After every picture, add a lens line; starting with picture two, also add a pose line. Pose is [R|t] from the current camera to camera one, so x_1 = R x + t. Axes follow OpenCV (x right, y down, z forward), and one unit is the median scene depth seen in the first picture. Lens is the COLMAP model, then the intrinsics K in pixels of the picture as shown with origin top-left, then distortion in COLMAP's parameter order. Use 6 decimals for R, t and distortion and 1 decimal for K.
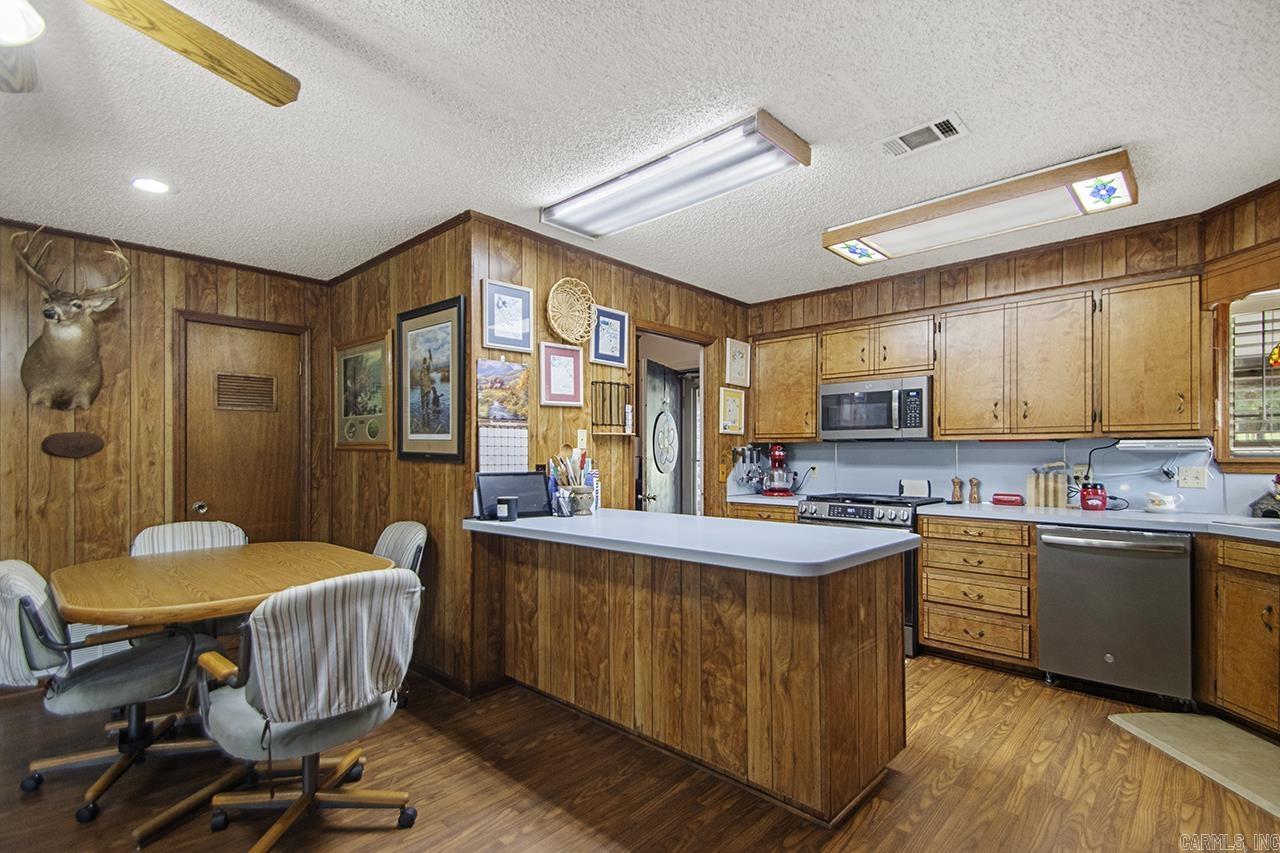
lens RADIAL K [[589.9, 0, 638.8], [0, 589.9, 463.3], [0, 0, 1]] dist [0.047292, -0.020748]
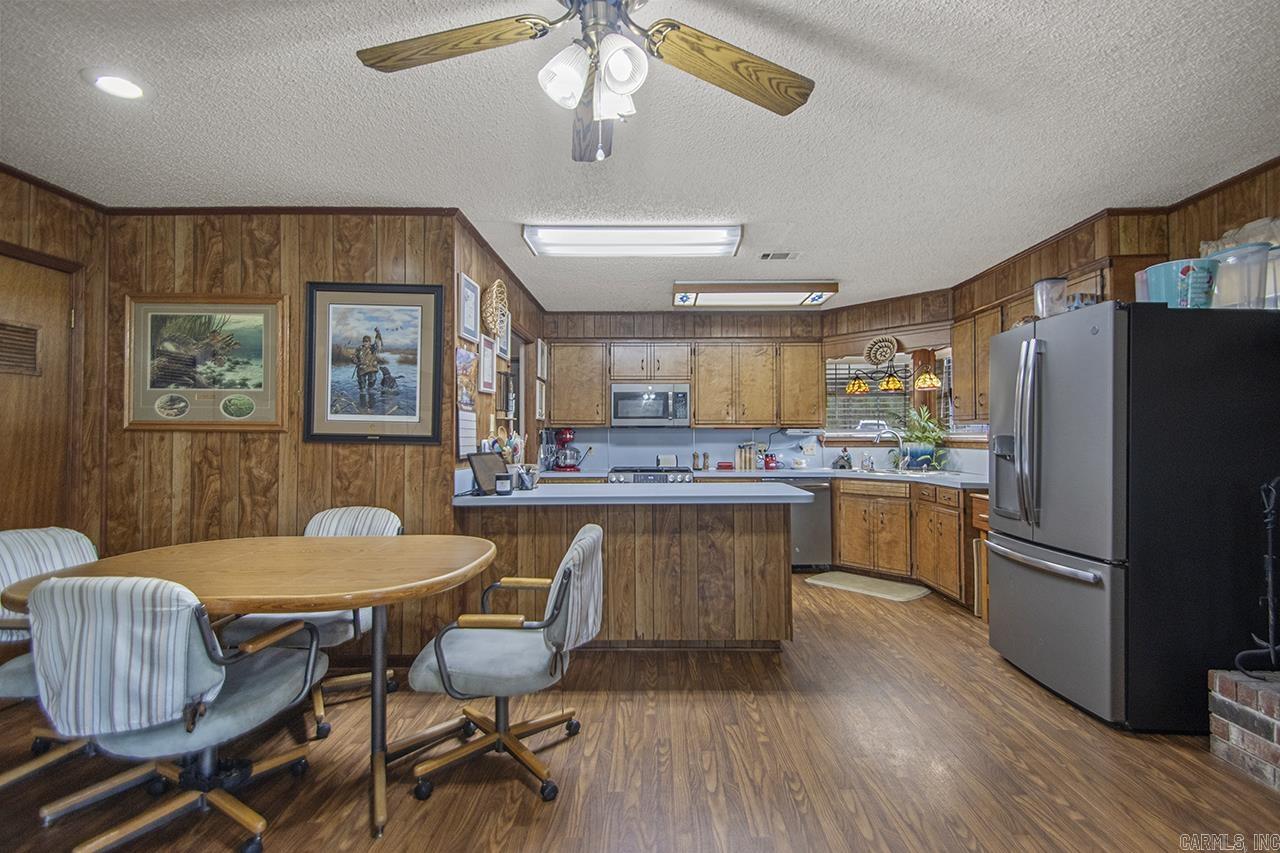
lens RADIAL K [[581.7, 0, 640.7], [0, 581.7, 443.3], [0, 0, 1]] dist [0.024113, -0.000378]
pose [[0.754735, -0.006082, 0.656001, -0.599436], [0.010688, 0.999938, -0.003025, 0.003882], [-0.655942, 0.009295, 0.754754, -0.008218]]
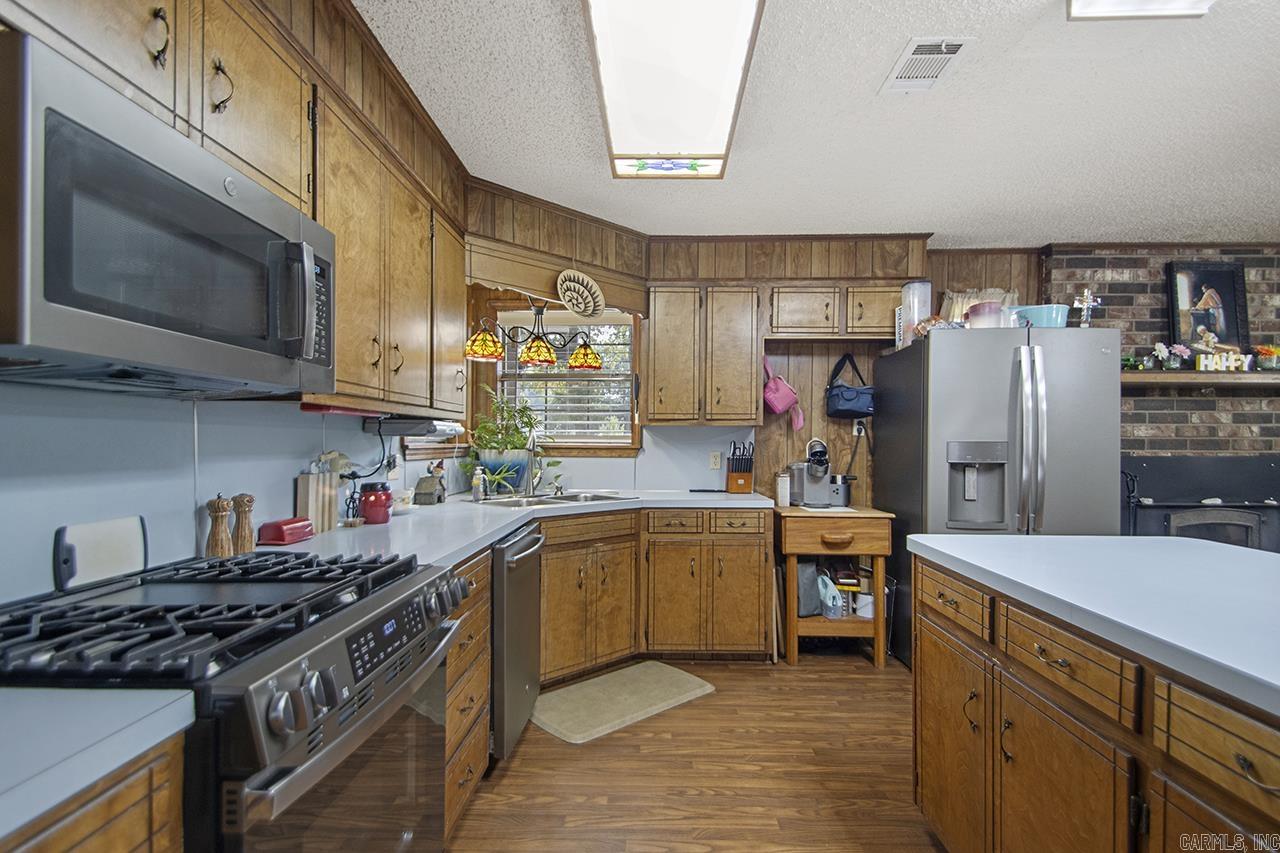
lens RADIAL K [[614.3, 0, 623.4], [0, 614.3, 446.2], [0, 0, 1]] dist [-0.000686, -0.000039]
pose [[-0.672669, -0.008455, 0.739896, 0.066303], [0.007305, 0.999810, 0.018067, -0.016657], [-0.739908, 0.017558, -0.672479, 1.218710]]
